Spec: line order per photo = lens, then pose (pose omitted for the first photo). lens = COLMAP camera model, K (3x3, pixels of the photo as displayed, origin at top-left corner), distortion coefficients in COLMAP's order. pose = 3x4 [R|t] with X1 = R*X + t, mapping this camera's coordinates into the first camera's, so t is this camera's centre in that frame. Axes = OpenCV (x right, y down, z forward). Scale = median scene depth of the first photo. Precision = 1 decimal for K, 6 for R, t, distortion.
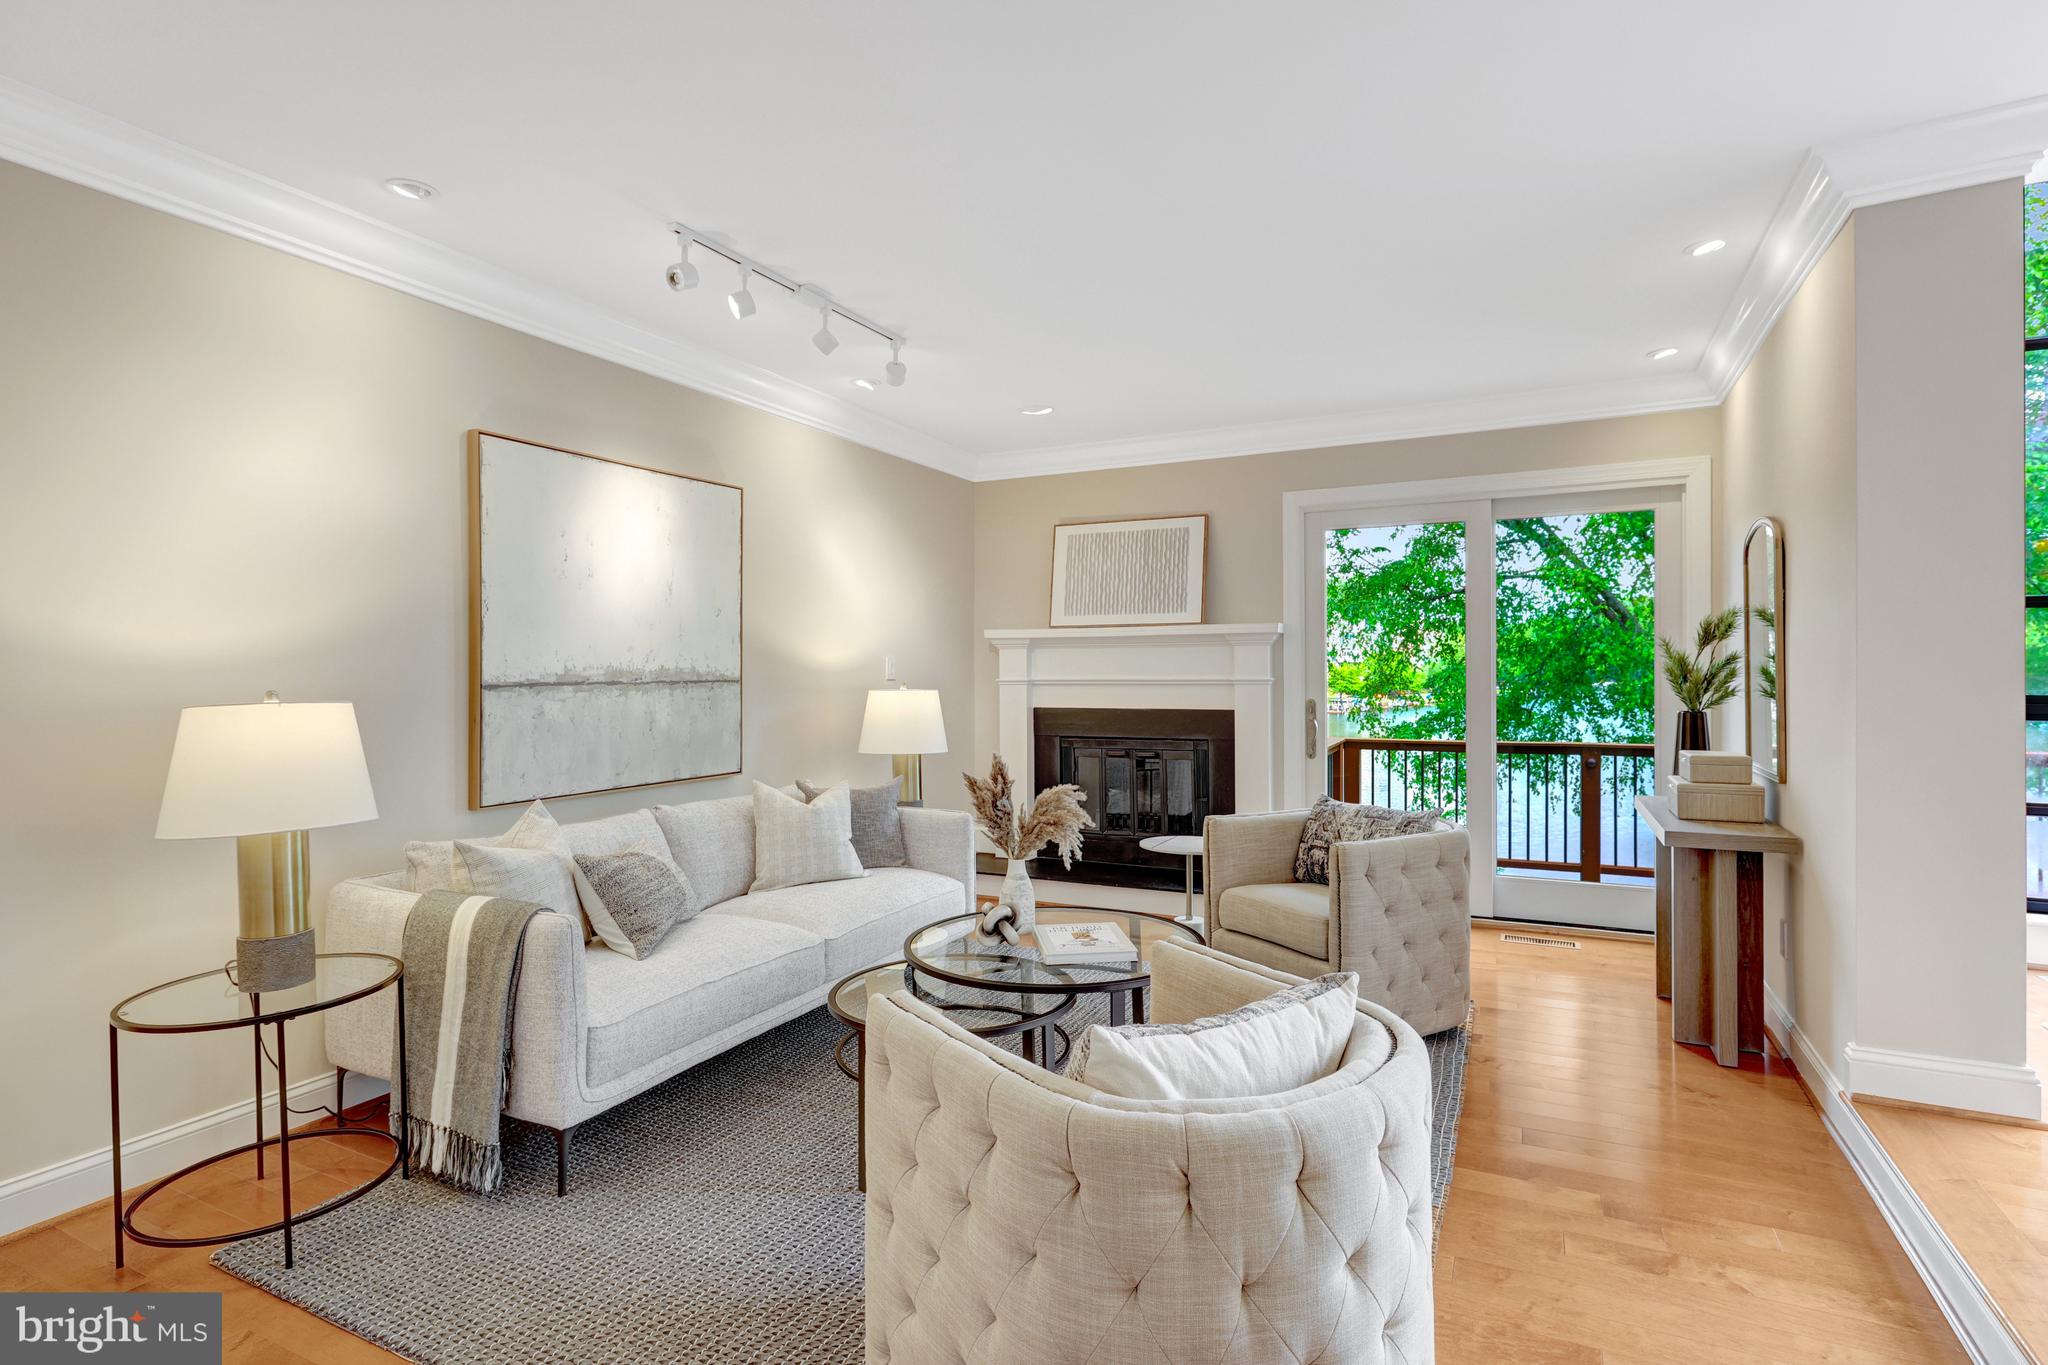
lens RADIAL K [[1033.8, 0, 1010.7], [0, 1033.8, 675.6], [0, 0, 1]] dist [0.012506, -0.001443]
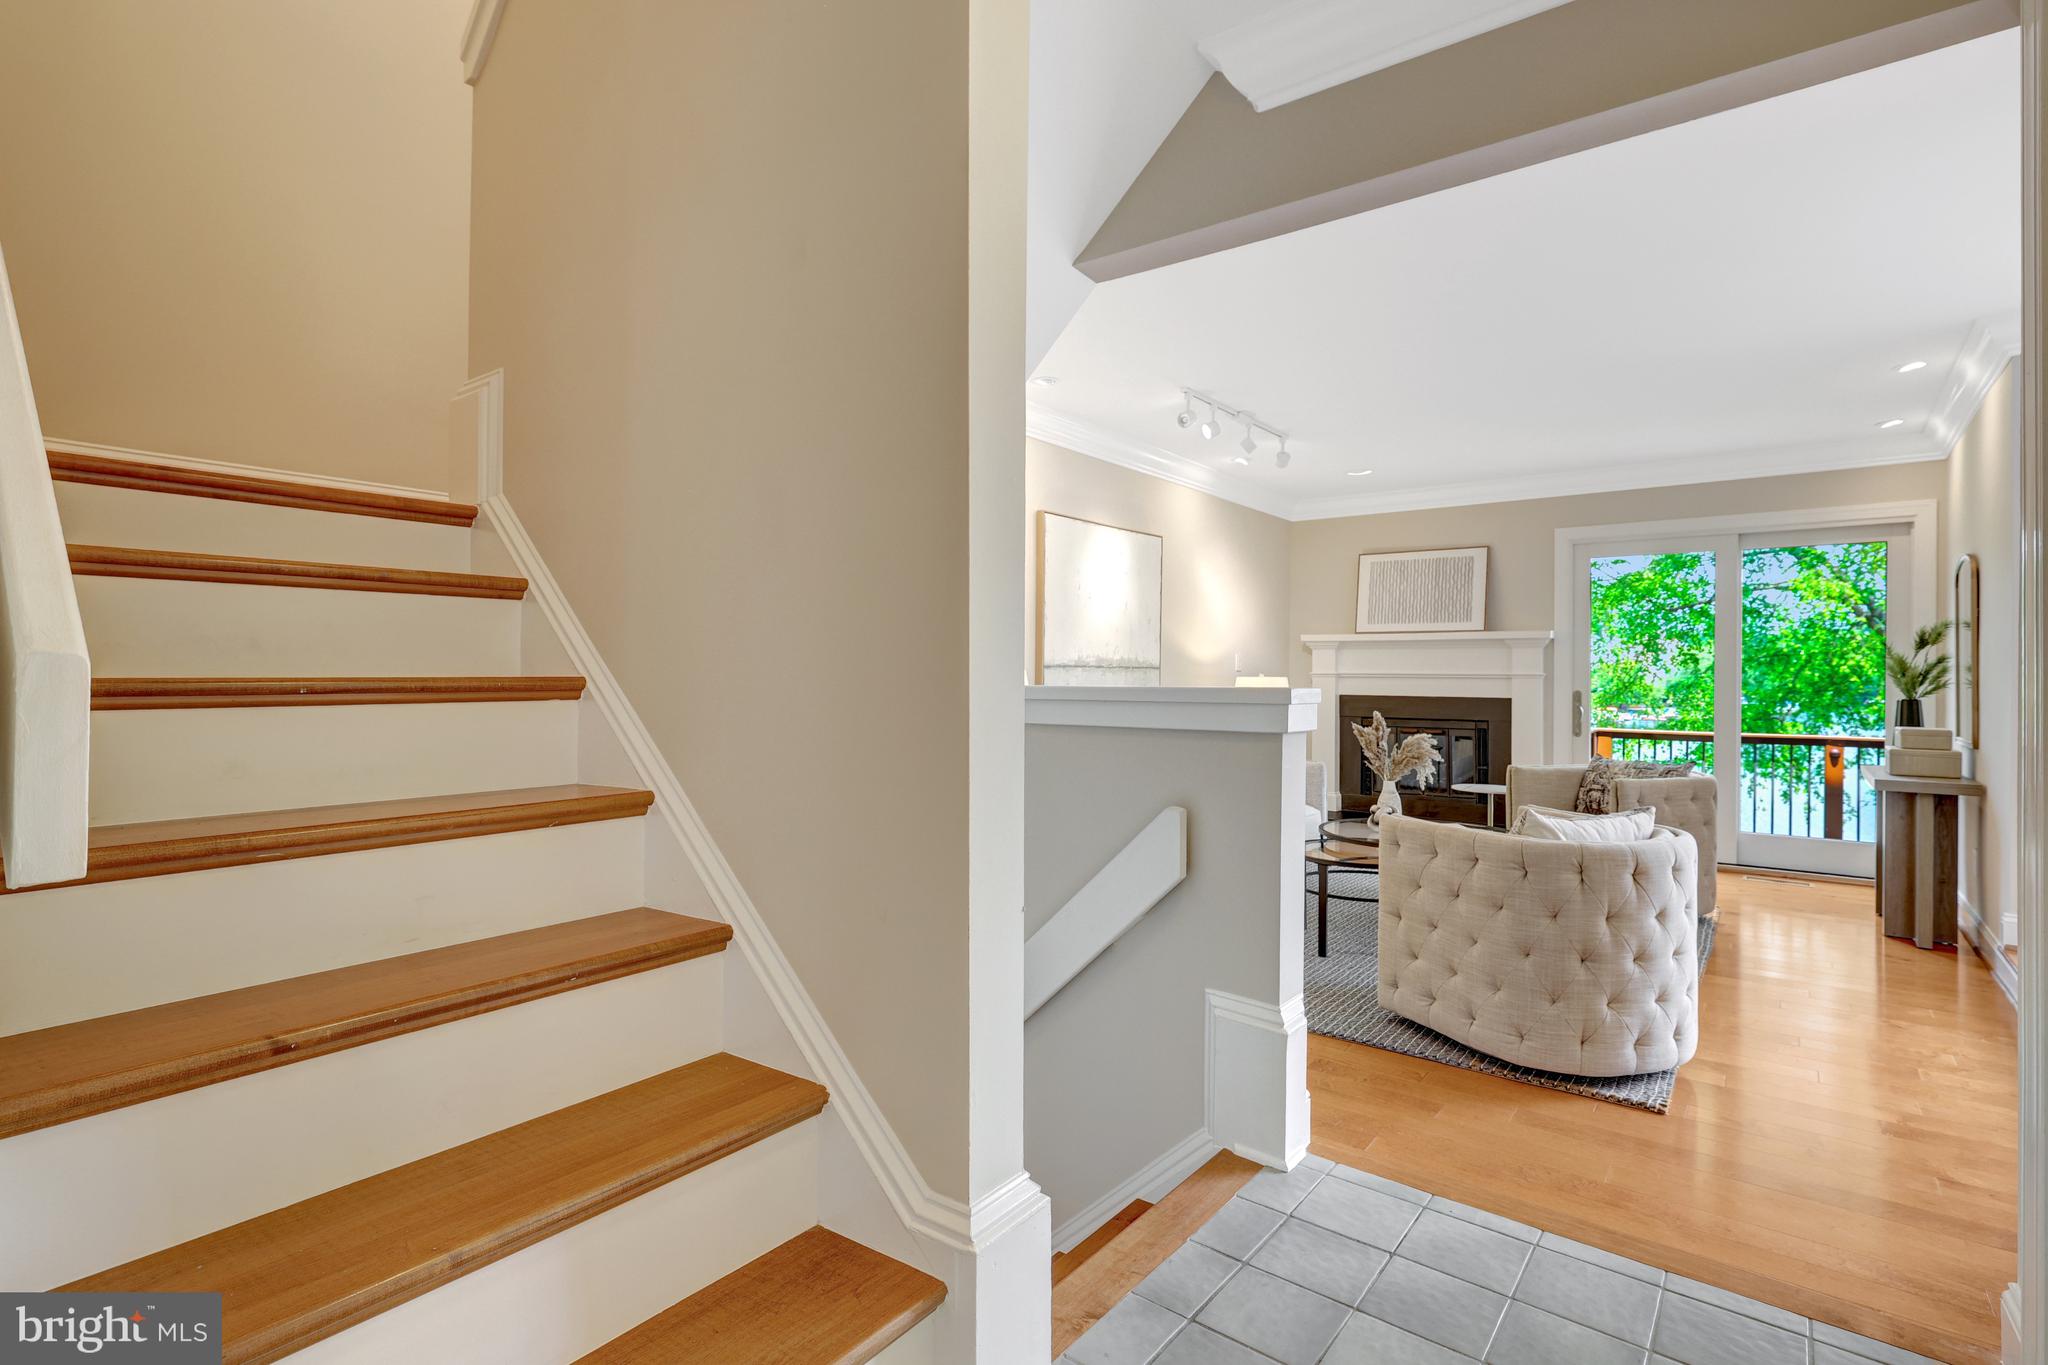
lens RADIAL K [[997.5, 0, 1025.3], [0, 997.5, 673.1], [0, 0, 1]] dist [0.021649, 0.002058]
pose [[0.983339, 0.013567, -0.181273, -0.207647], [-0.015094, 0.999861, -0.007046, 0.027337], [0.181152, 0.009665, 0.983408, -0.458532]]
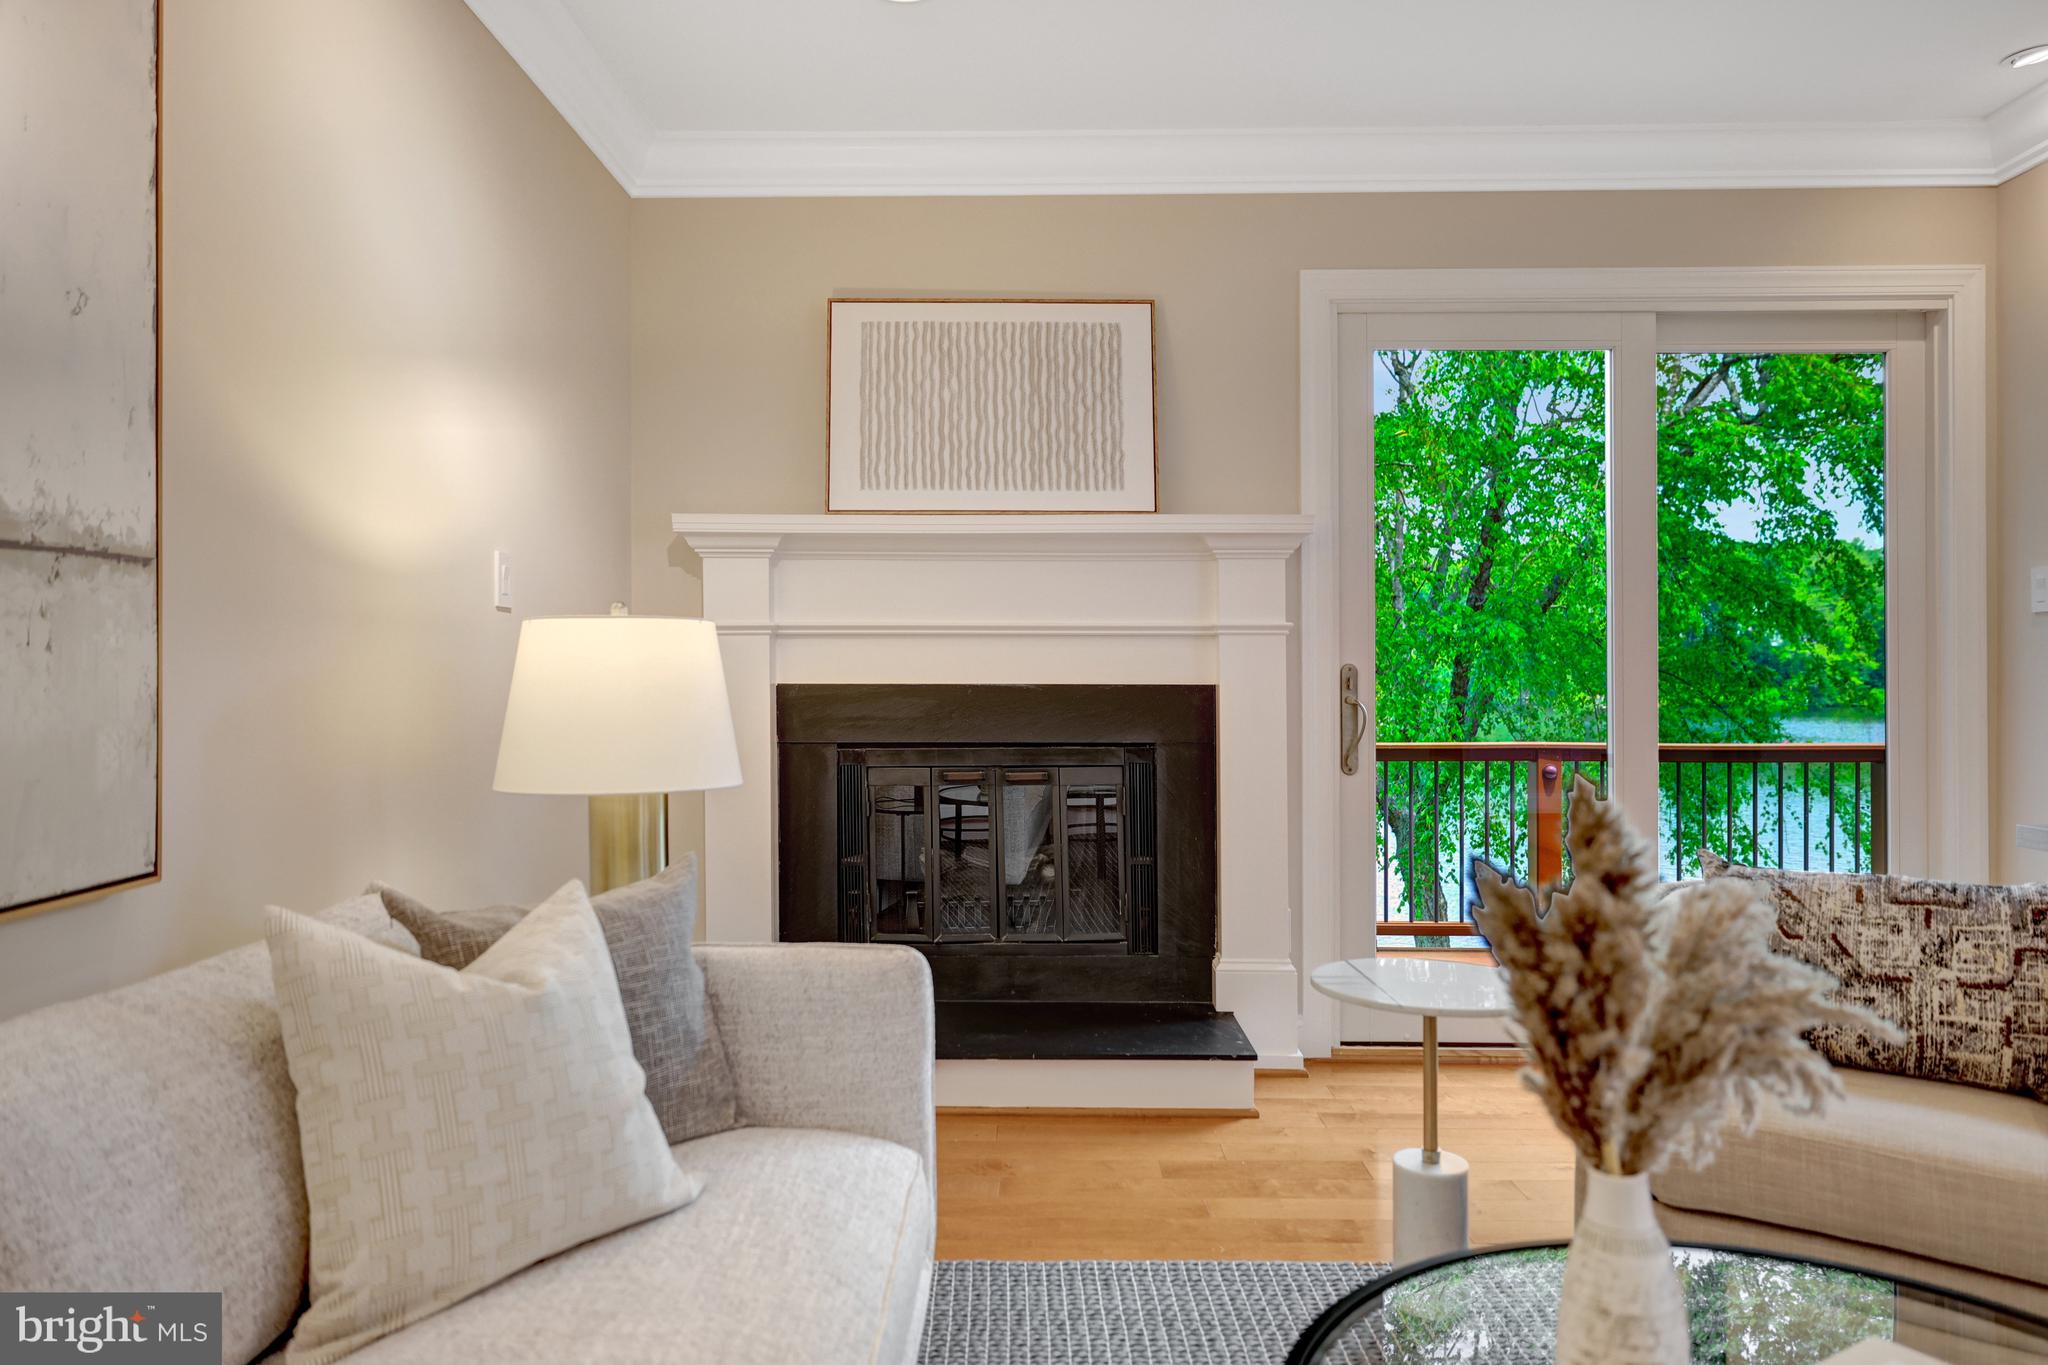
lens RADIAL K [[1372.0, 0, 1010.1], [0, 1372.0, 671.5], [0, 0, 1]] dist [0.006328, 0.001422]
pose [[0.900675, 0.005208, 0.434461, -0.229612], [-0.004181, 0.999986, -0.003319, 0.039715], [-0.434472, 0.001173, 0.900684, 0.587732]]
